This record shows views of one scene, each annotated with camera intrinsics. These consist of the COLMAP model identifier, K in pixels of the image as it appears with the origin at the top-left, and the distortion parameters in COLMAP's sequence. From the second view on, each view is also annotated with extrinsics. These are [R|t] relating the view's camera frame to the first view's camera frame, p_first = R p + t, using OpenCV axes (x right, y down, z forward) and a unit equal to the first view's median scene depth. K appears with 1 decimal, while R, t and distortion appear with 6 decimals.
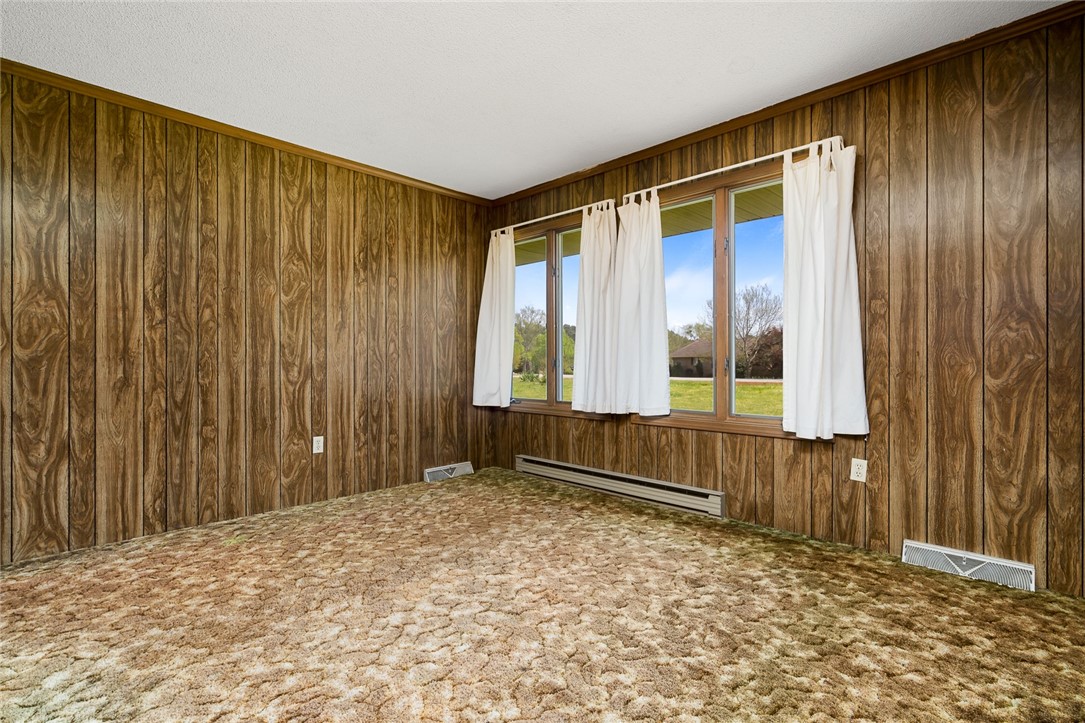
lens RADIAL K [[494.6, 0, 547.4], [0, 494.6, 365.8], [0, 0, 1]] dist [-0.003050, 0.000182]
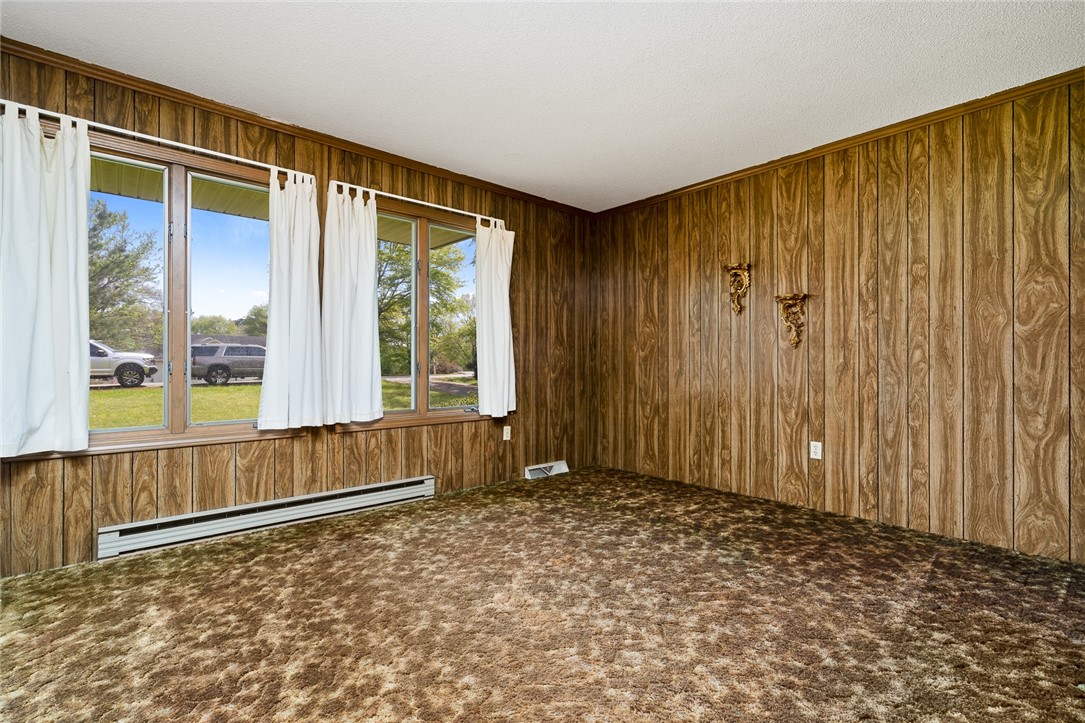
lens RADIAL K [[494.6, 0, 547.4], [0, 494.6, 365.8], [0, 0, 1]] dist [-0.003050, 0.000182]
pose [[0.094938, -0.009328, 0.995440, -0.778311], [-0.000266, 0.999956, 0.009396, -0.018906], [-0.995483, -0.001157, 0.094931, 0.583572]]
